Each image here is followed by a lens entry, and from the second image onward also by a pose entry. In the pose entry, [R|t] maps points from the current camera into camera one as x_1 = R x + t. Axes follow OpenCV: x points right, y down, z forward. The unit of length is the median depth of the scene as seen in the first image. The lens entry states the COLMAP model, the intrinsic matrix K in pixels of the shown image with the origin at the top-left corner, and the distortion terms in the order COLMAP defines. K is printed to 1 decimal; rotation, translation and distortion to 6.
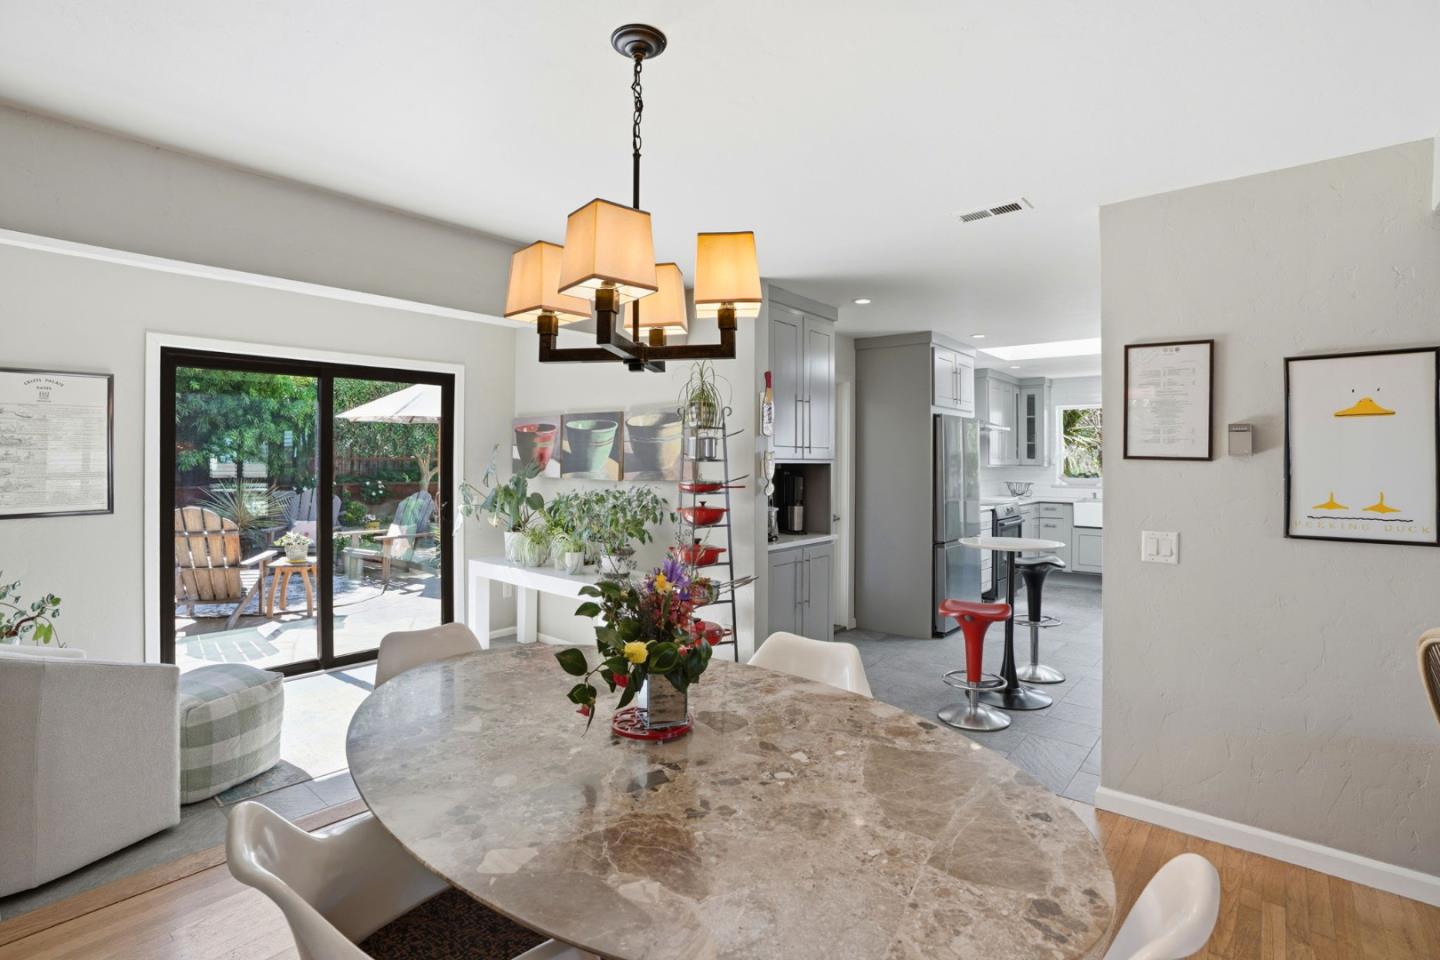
lens RADIAL K [[669.3, 0, 733.8], [0, 669.3, 458.7], [0, 0, 1]] dist [-0.049357, 0.000035]
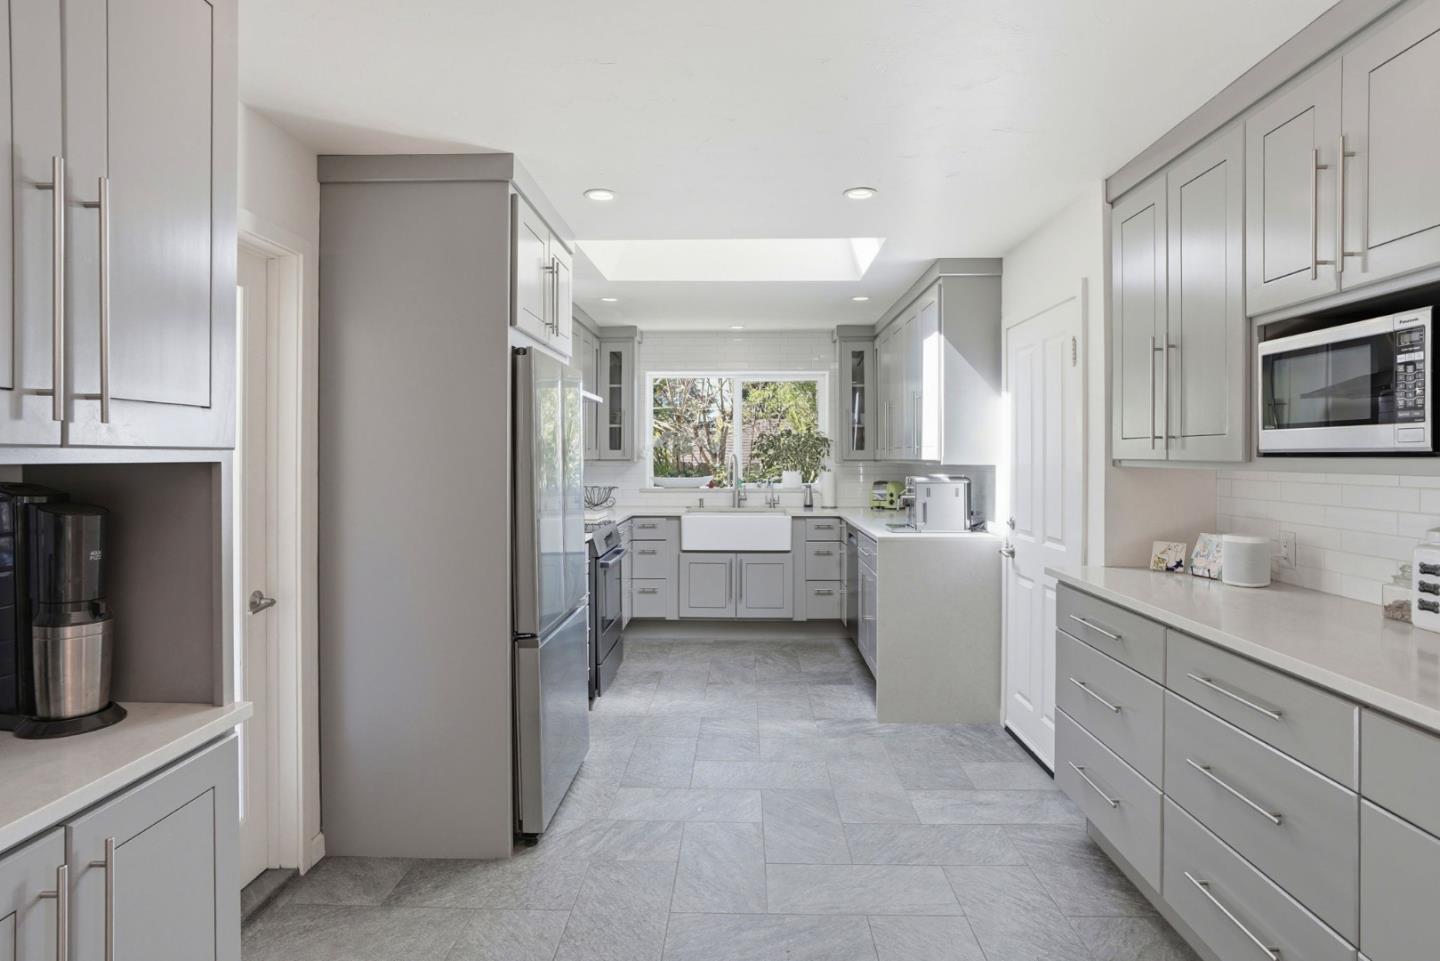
lens RADIAL K [[772.4, 0, 728.4], [0, 772.4, 451.8], [0, 0, 1]] dist [-0.043177, 0.030648]
pose [[0.783539, -0.001024, 0.621341, 0.087219], [0.000348, 0.999999, 0.001209, 0.001812], [-0.621342, -0.000731, 0.783539, 0.472046]]
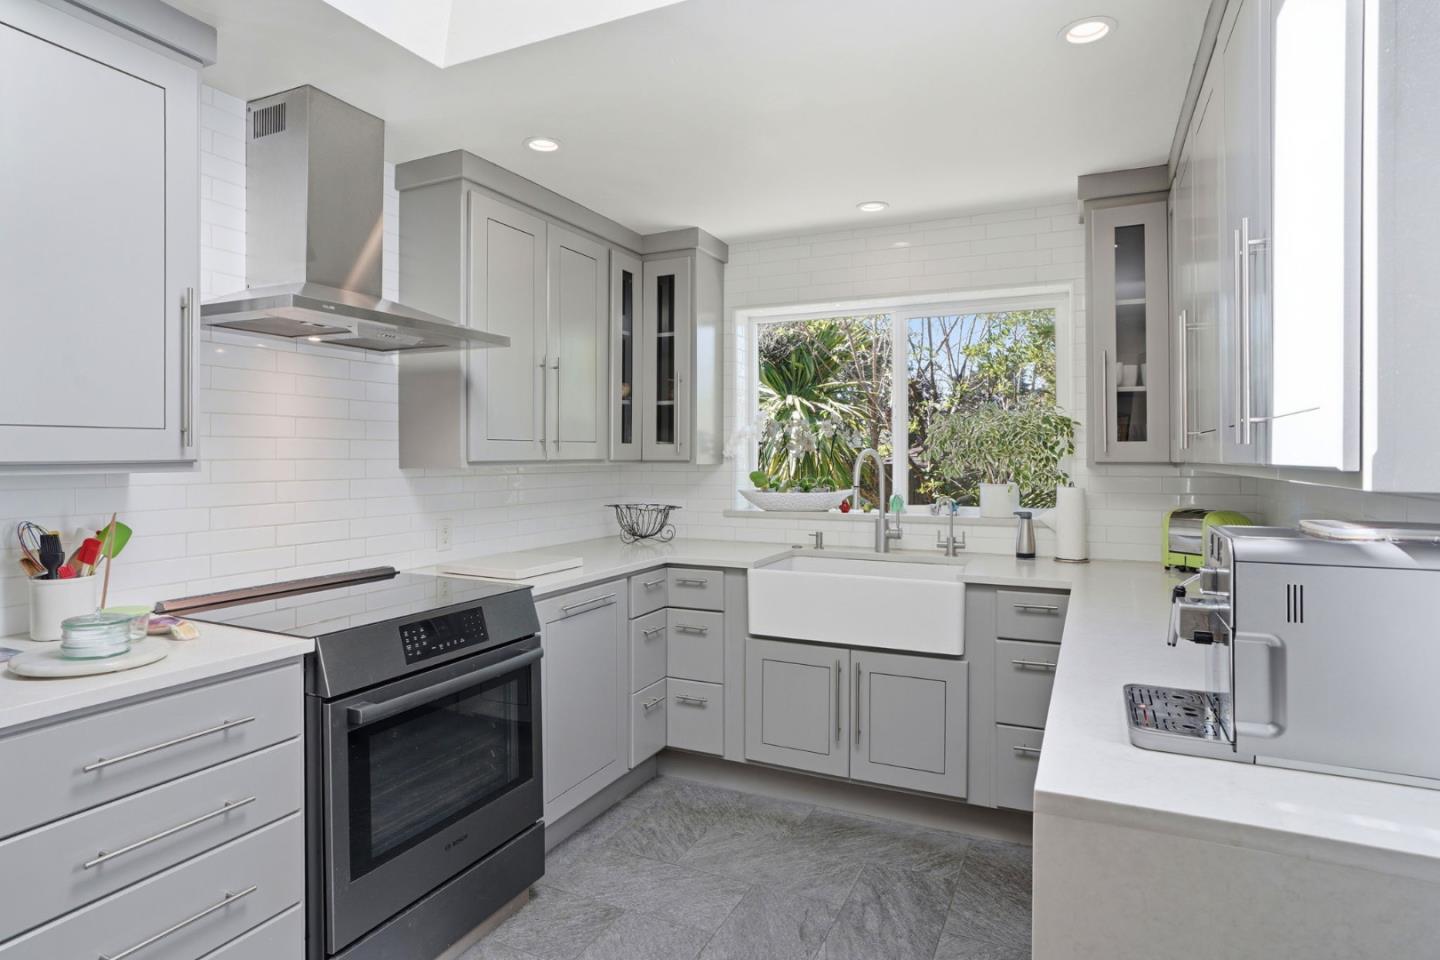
lens RADIAL K [[772.4, 0, 728.4], [0, 772.4, 451.3], [0, 0, 1]] dist [-0.043177, 0.030648]
pose [[0.968588, -0.003775, 0.248640, 0.530589], [0.003771, 0.999993, 0.000490, 0.006054], [-0.248641, 0.000463, 0.968596, 0.797263]]
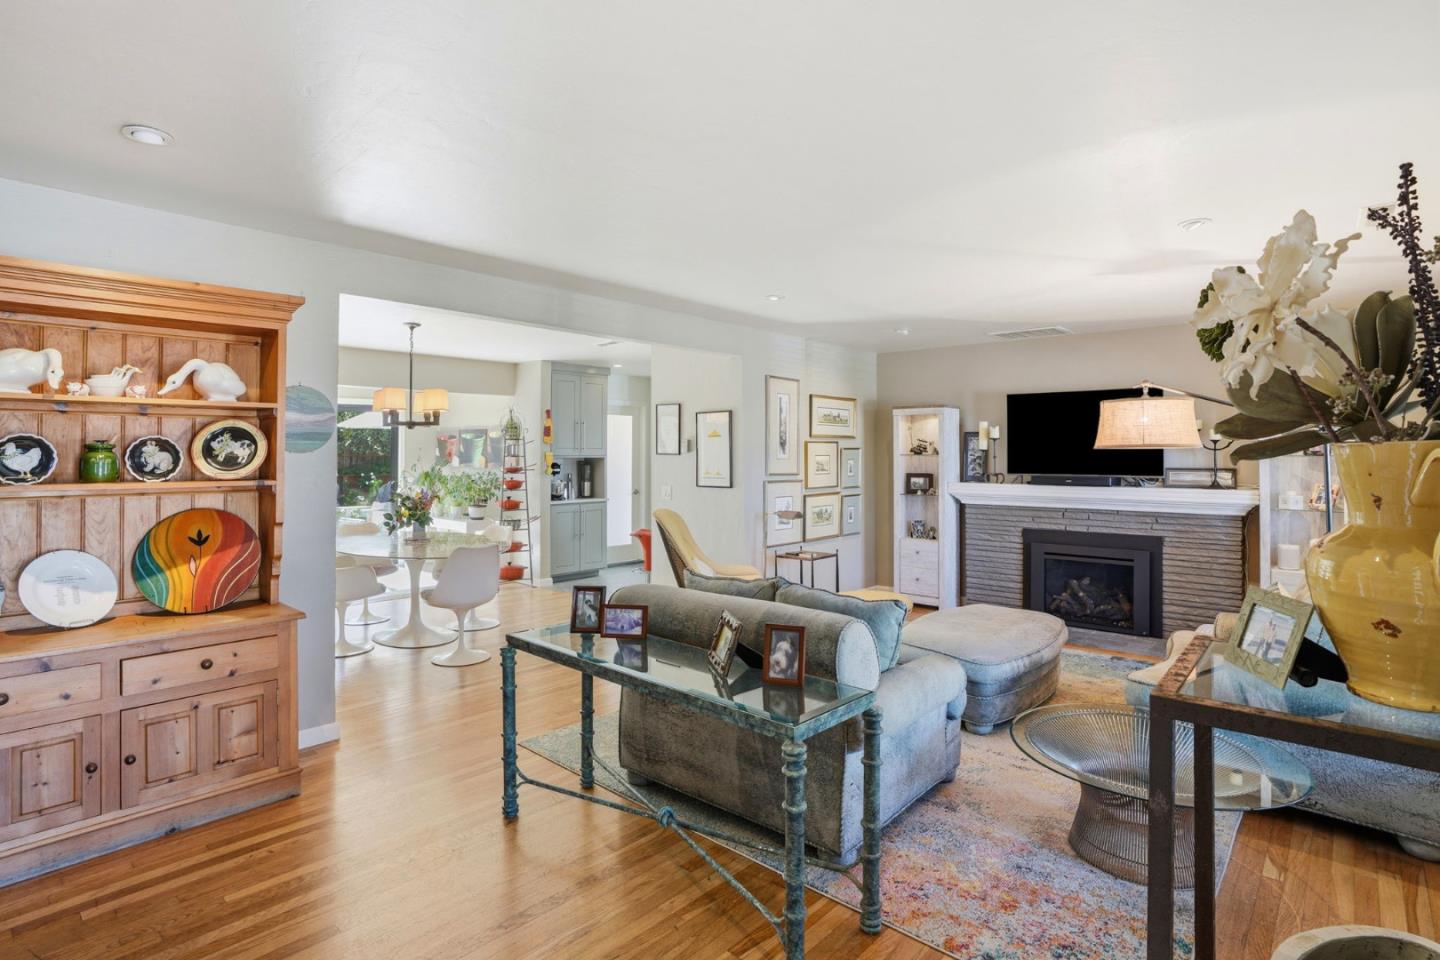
lens RADIAL K [[716.2, 0, 715.0], [0, 716.2, 447.9], [0, 0, 1]] dist [-0.002542, 0.000141]
pose [[0.997575, -0.005818, -0.069361, 0.442242], [0.005350, 0.999962, -0.006928, -0.002766], [0.069399, 0.006540, 0.997568, -0.667787]]
